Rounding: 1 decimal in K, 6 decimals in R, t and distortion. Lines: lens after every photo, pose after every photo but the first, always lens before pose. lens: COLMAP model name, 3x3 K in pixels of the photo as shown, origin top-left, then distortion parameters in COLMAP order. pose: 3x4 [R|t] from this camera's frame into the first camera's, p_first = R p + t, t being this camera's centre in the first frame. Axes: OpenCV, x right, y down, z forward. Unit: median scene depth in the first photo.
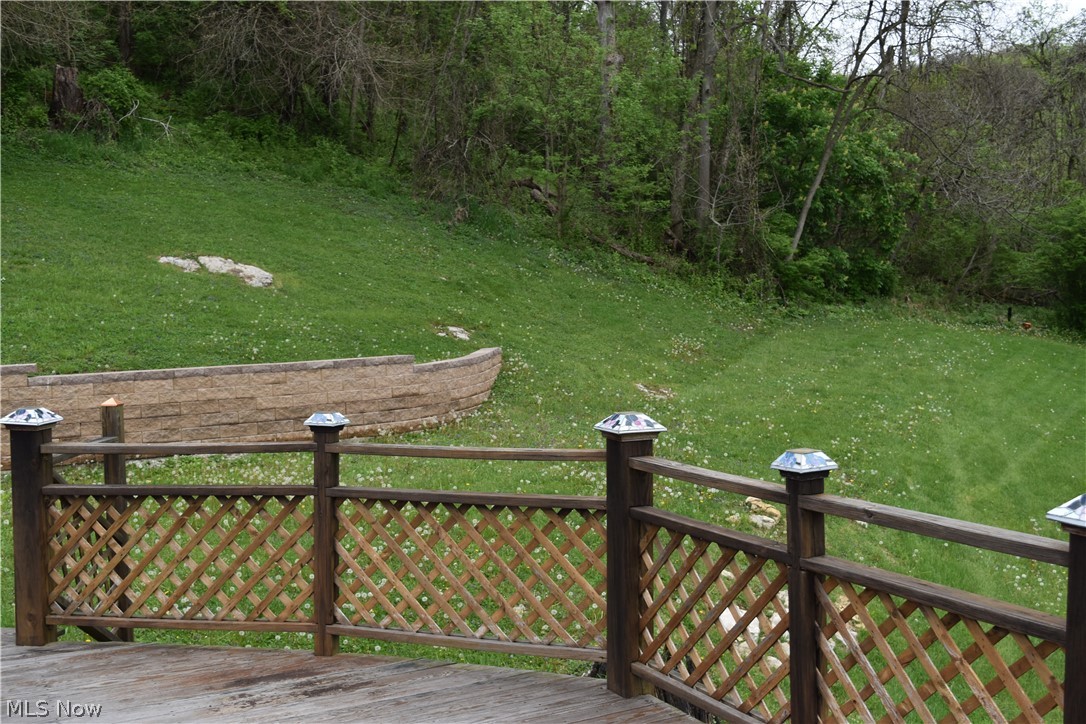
lens RADIAL K [[1158.0, 0, 543.0], [0, 1158.0, 362.0], [0, 0, 1]] dist [-0.081054, 0.028572]
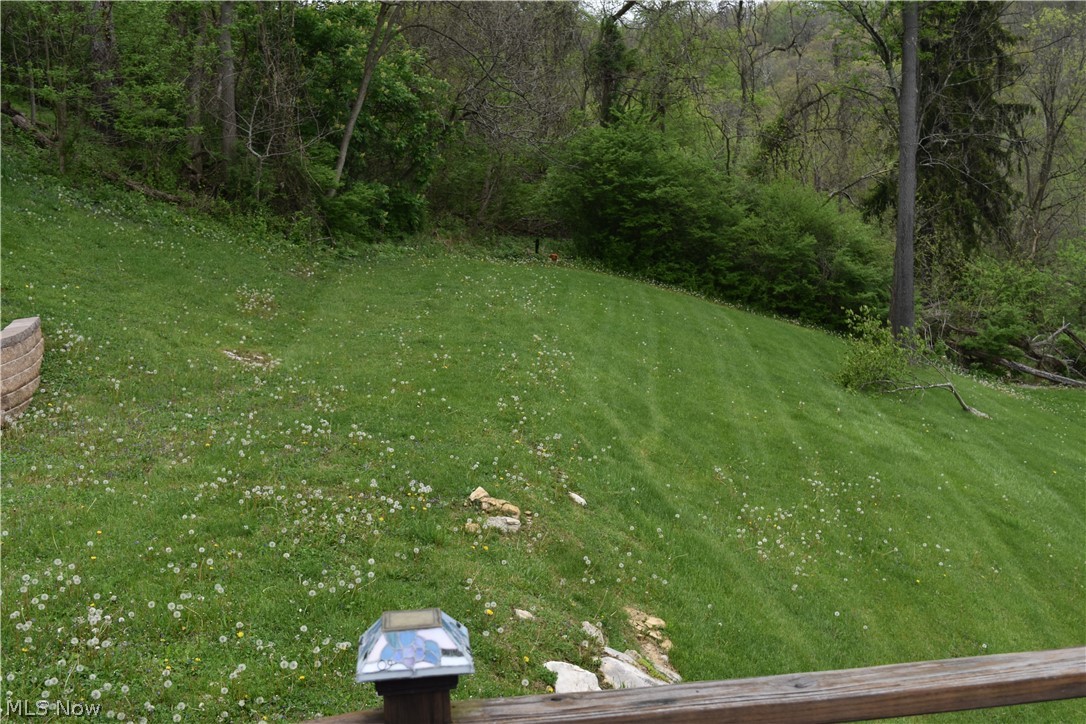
lens RADIAL K [[1158.0, 0, 543.0], [0, 1158.0, 362.0], [0, 0, 1]] dist [-0.081054, 0.028572]
pose [[0.890982, -0.082511, 0.446478, -0.050549], [0.060309, 0.996143, 0.063739, -0.006907], [-0.450015, -0.029864, 0.892521, 0.128361]]
